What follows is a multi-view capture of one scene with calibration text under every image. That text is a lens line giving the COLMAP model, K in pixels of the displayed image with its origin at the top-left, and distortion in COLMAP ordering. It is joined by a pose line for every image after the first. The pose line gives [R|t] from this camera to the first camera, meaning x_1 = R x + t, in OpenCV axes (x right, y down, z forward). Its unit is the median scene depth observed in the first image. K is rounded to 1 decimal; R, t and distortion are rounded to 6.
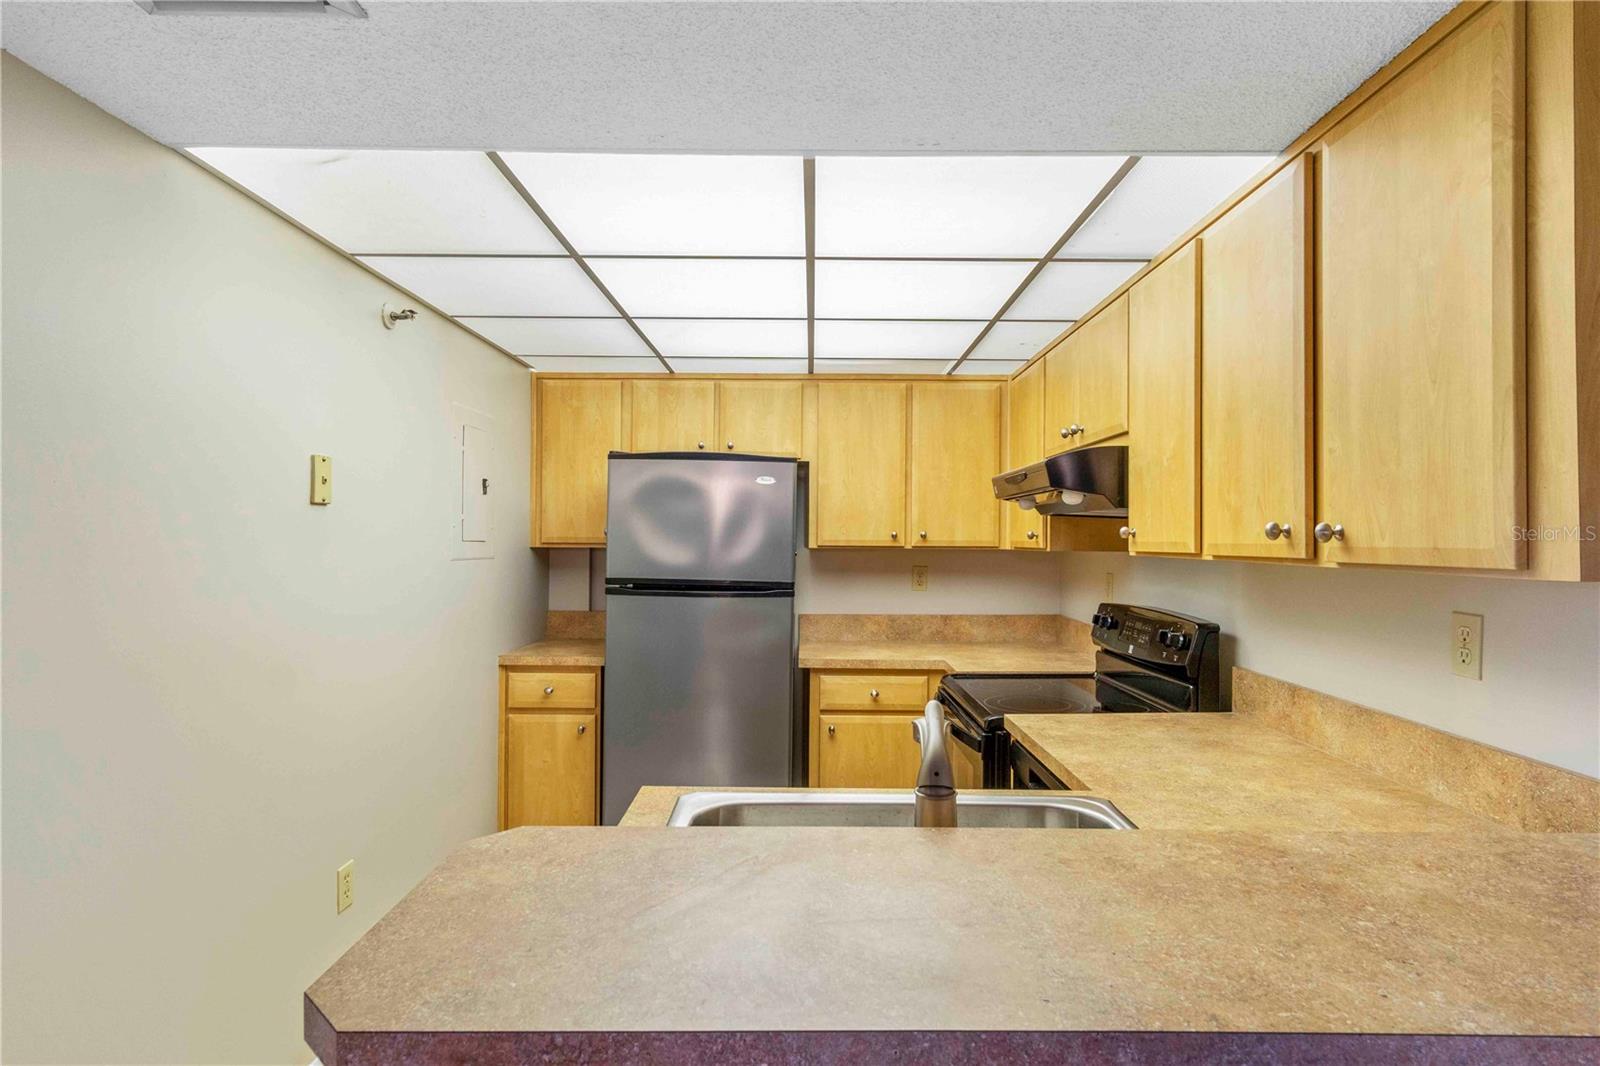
lens RADIAL K [[843.8, 0, 800.0], [0, 843.8, 533.0], [0, 0, 1]] dist [0.003973, 0.002060]
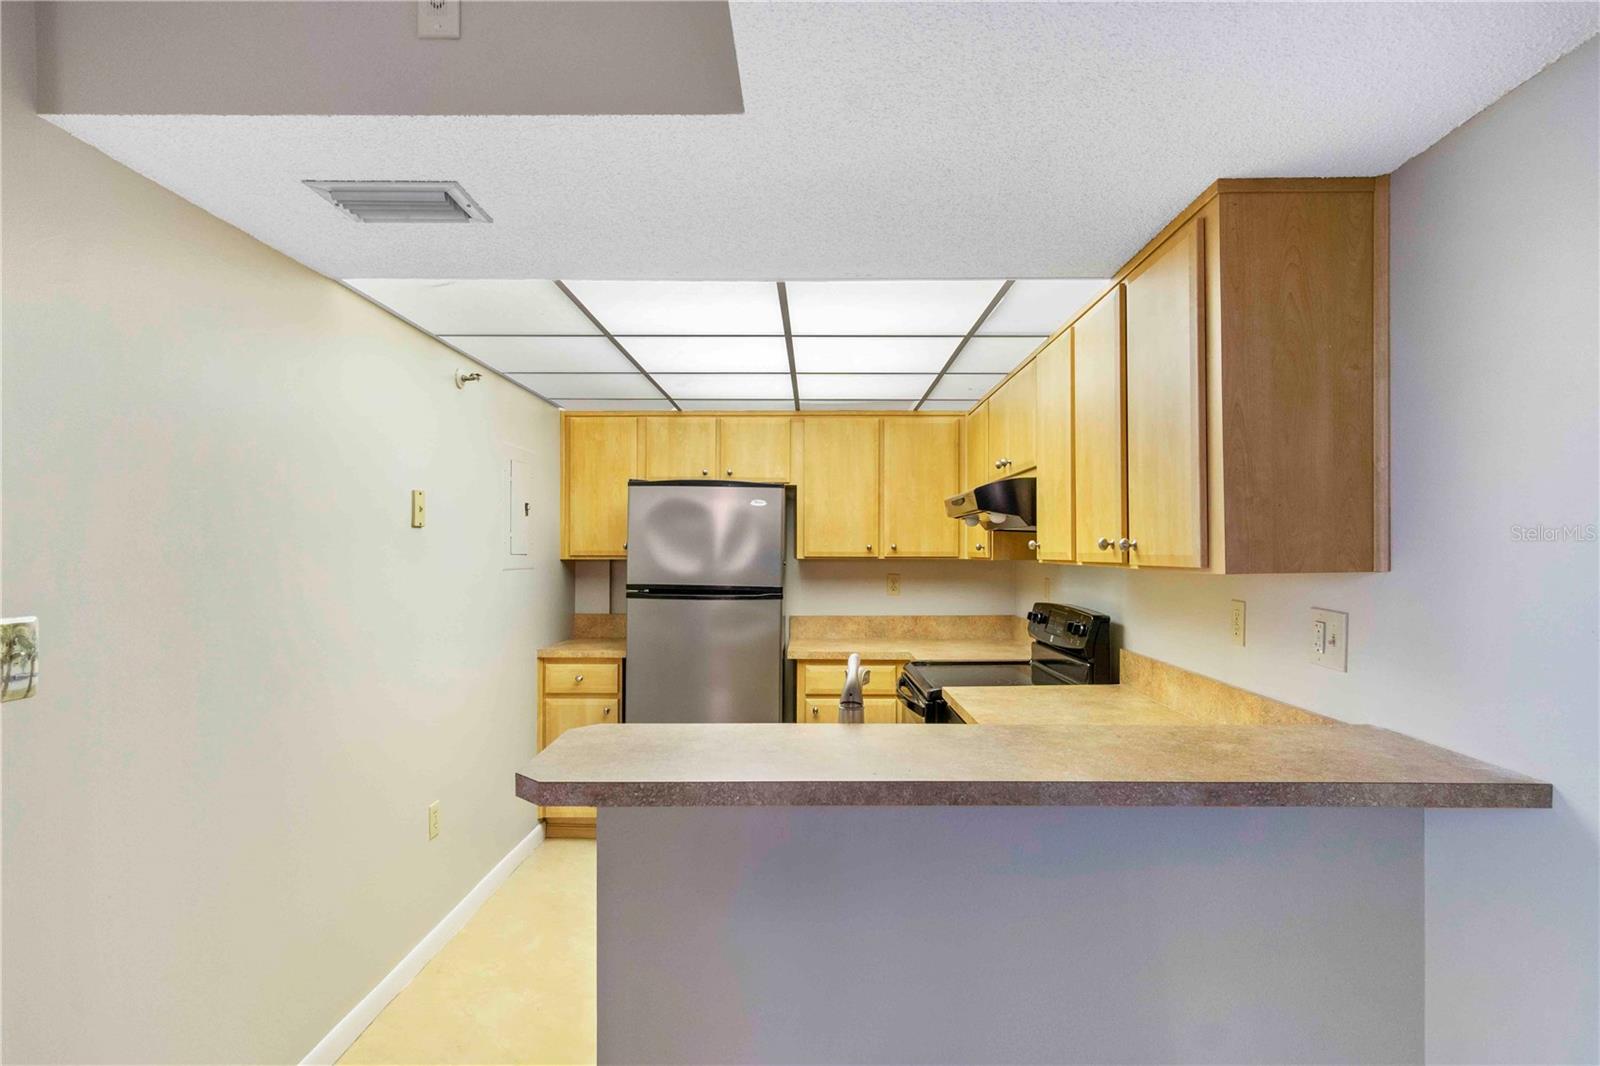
lens RADIAL K [[849.4, 0, 800.7], [0, 849.4, 542.2], [0, 0, 1]] dist [0.003043, 0.000788]
pose [[0.999977, -0.005578, -0.003856, 0.023974], [0.005566, 0.999979, -0.003194, -0.001757], [0.003873, 0.003172, 0.999987, -0.214245]]
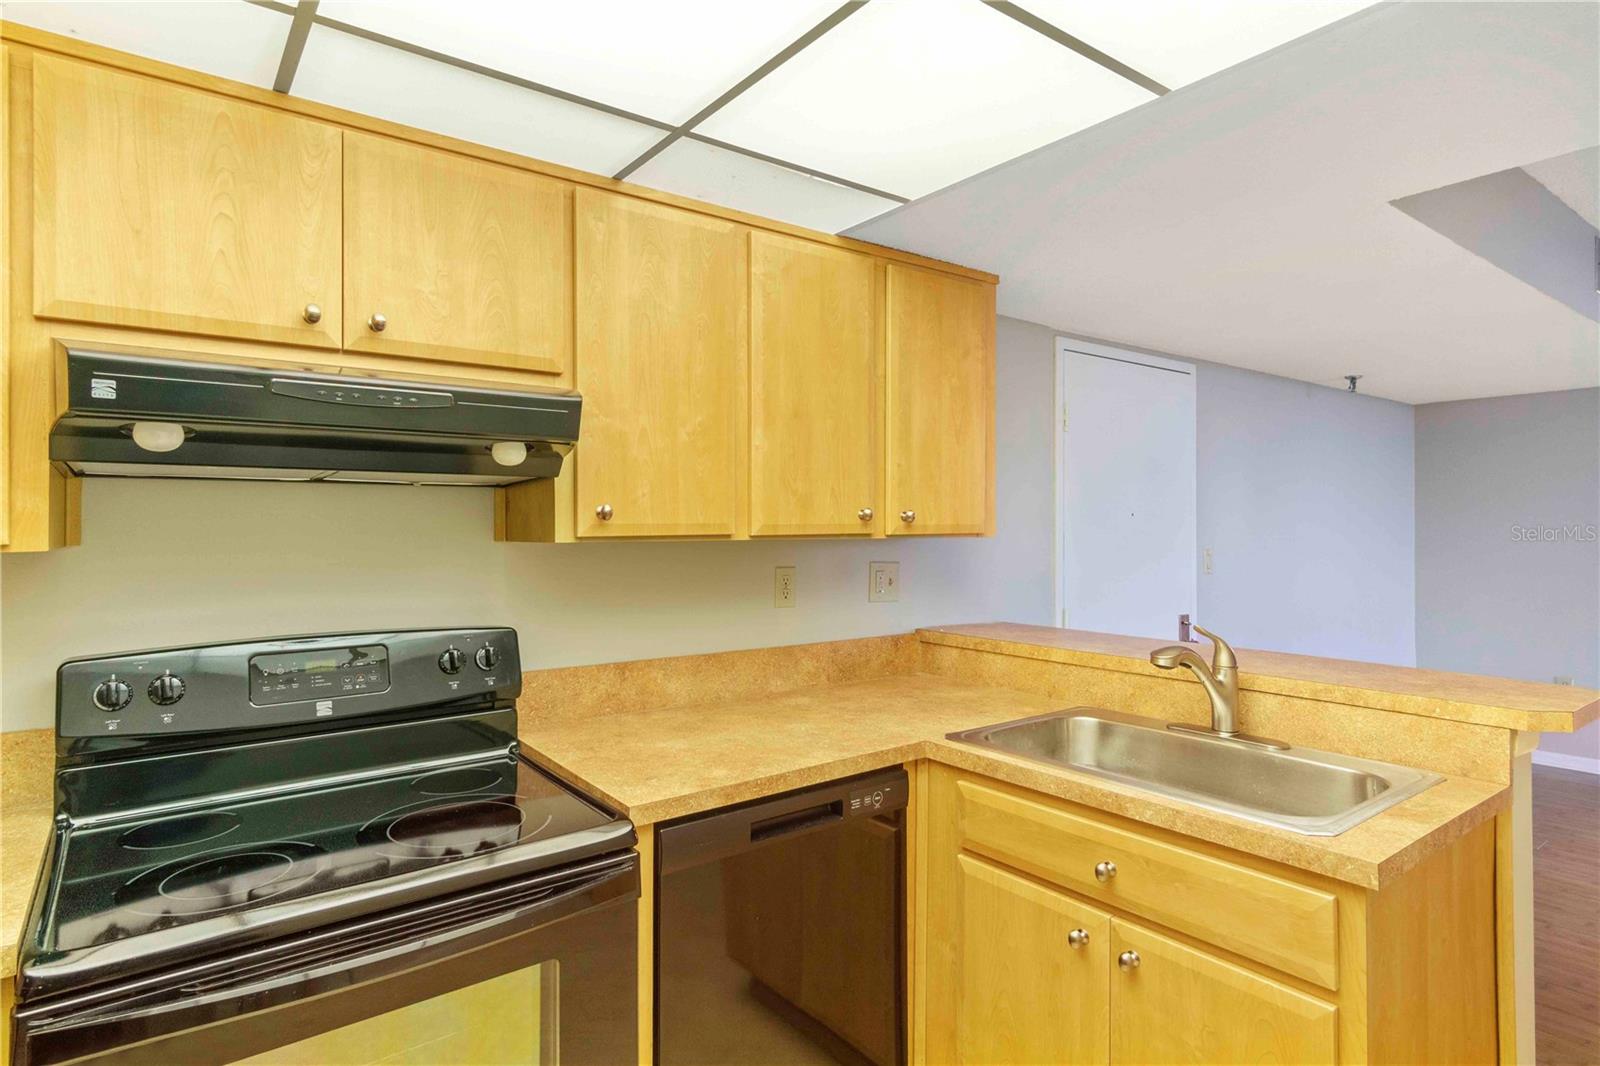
lens RADIAL K [[858.4, 0, 794.6], [0, 858.4, 518.0], [0, 0, 1]] dist [0.001613, -0.000076]
pose [[-0.607131, -0.000656, 0.794602, -0.237183], [-0.006547, 0.999970, -0.004177, 0.004742], [-0.794575, -0.007739, -0.607117, 0.934982]]
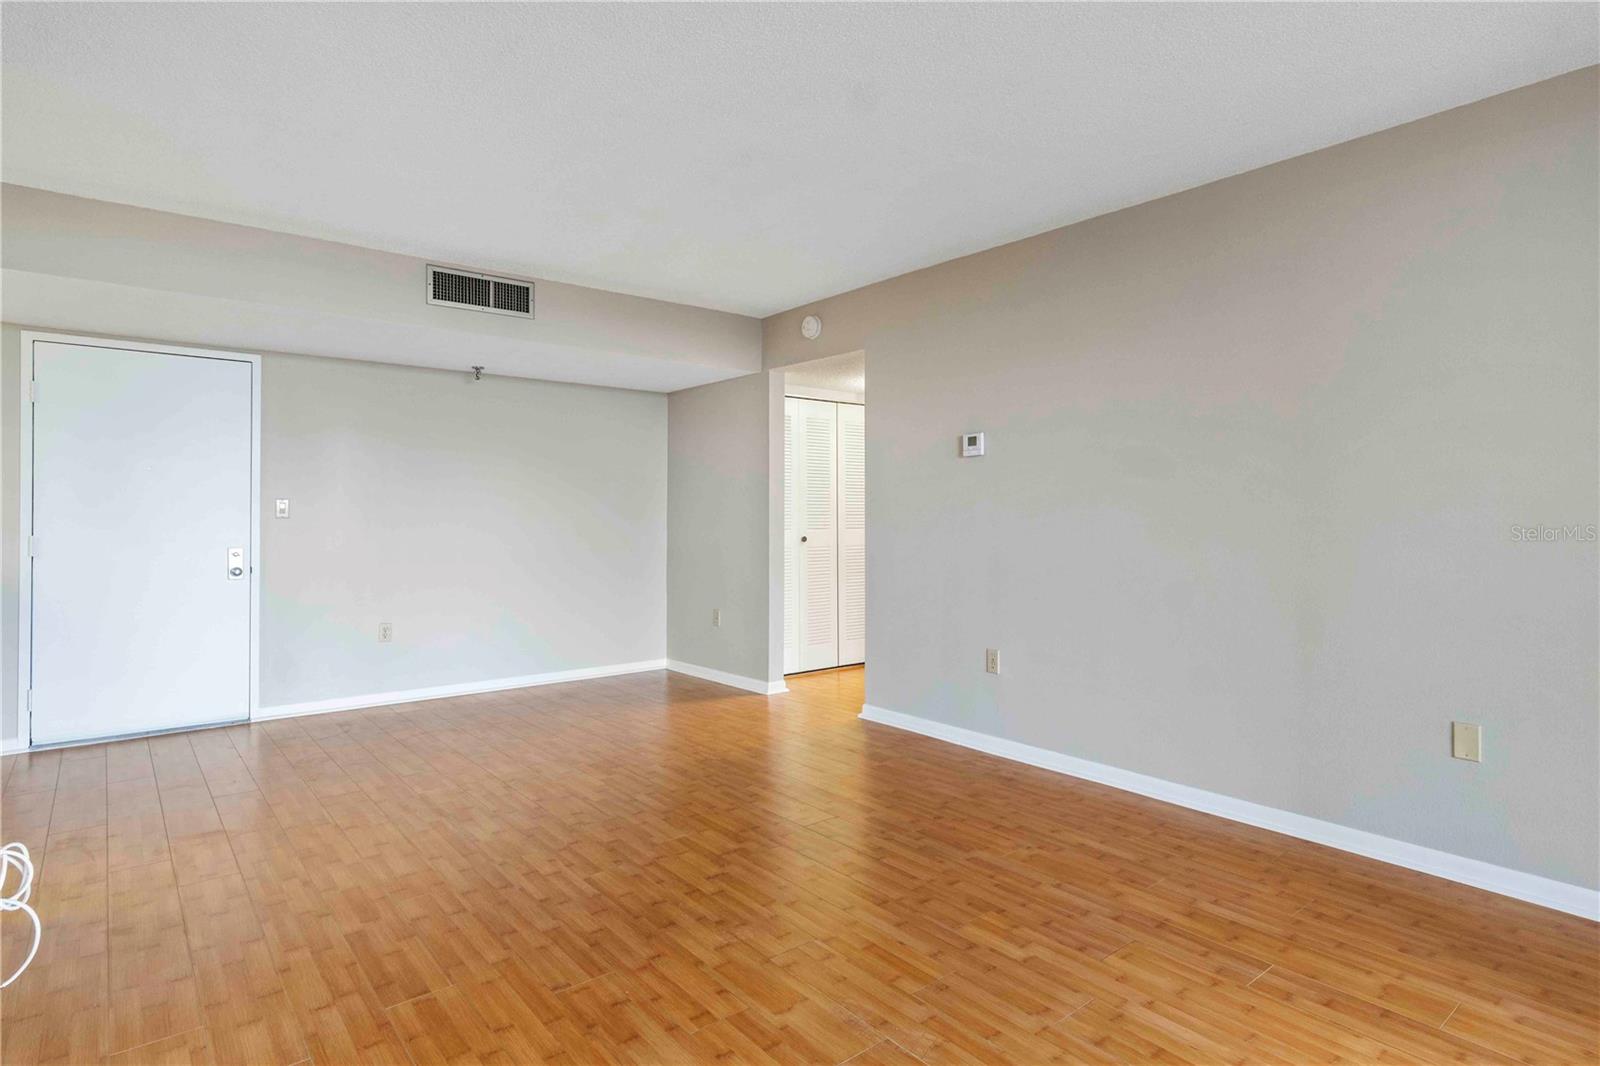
lens RADIAL K [[848.4, 0, 797.7], [0, 848.4, 508.8], [0, 0, 1]] dist [0.007247, 0.001750]
pose [[-0.634523, -0.001014, 0.772903, -1.412907], [-0.010746, 0.999914, -0.007511, 0.059934], [-0.772829, -0.013071, -0.634480, -0.003668]]
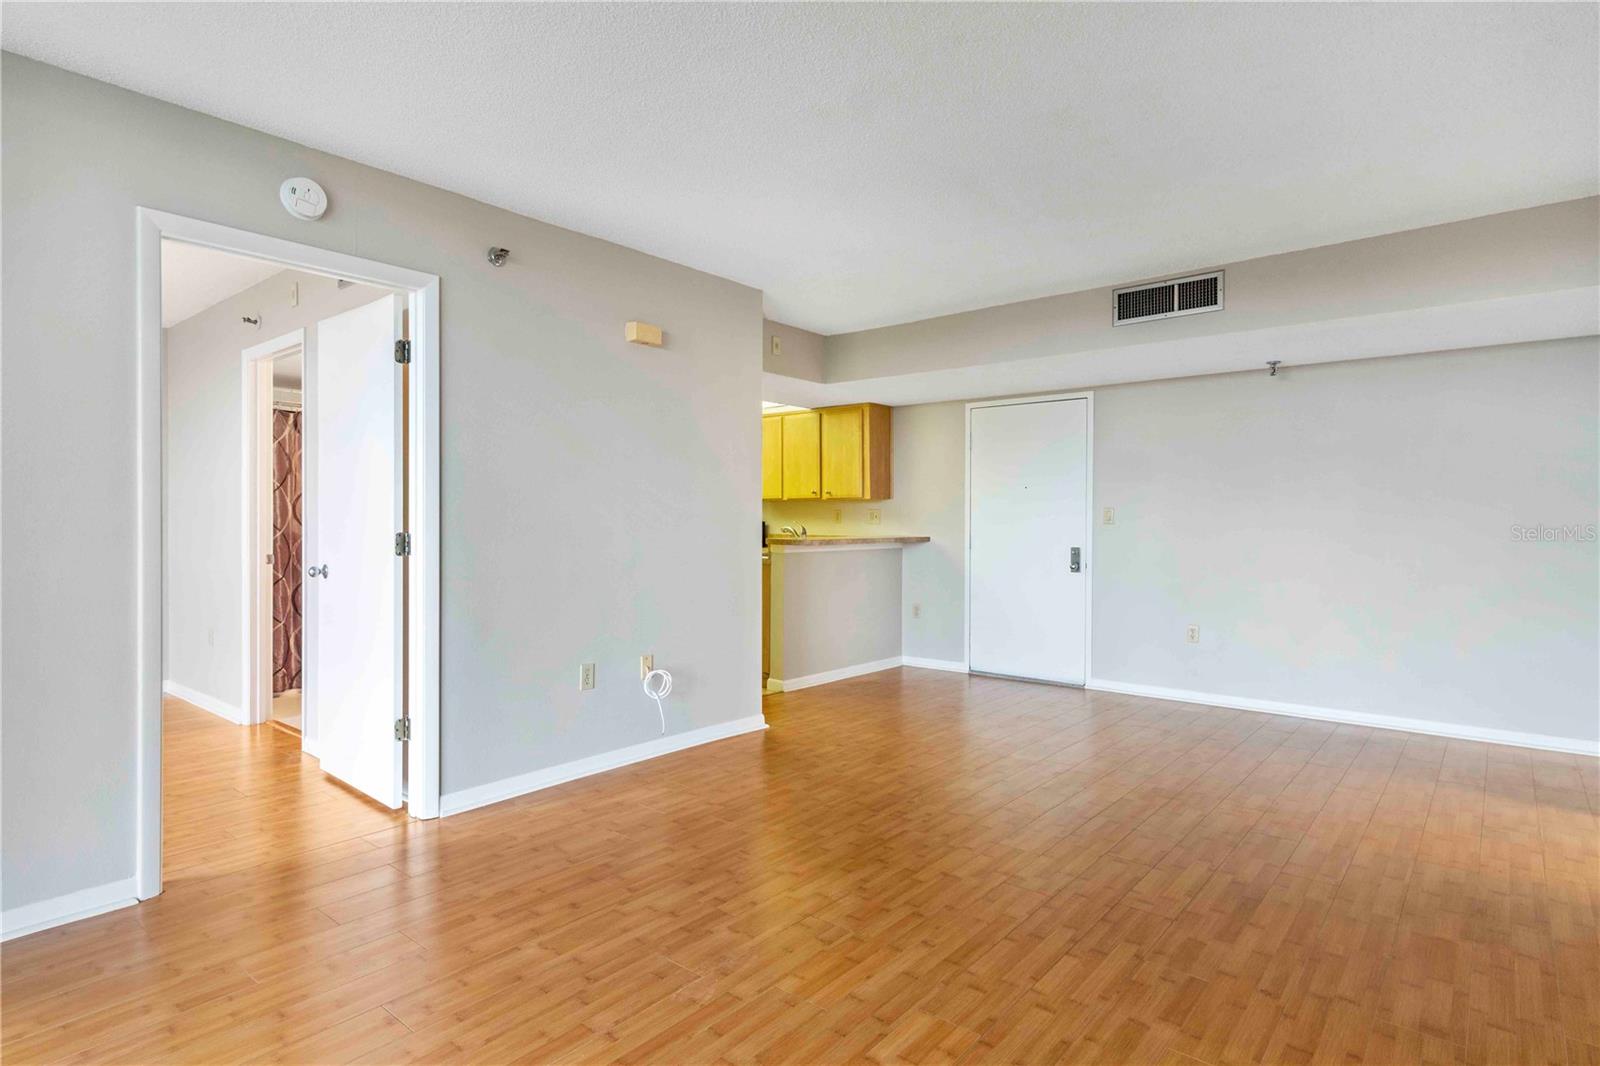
lens RADIAL K [[841.0, 0, 798.9], [0, 841.0, 525.3], [0, 0, 1]] dist [0.007896, 0.001700]
pose [[0.638420, -0.008721, 0.769639, -1.459282], [-0.004422, 0.999878, 0.014999, 0.053290], [-0.769676, -0.012979, 0.638303, -0.907843]]
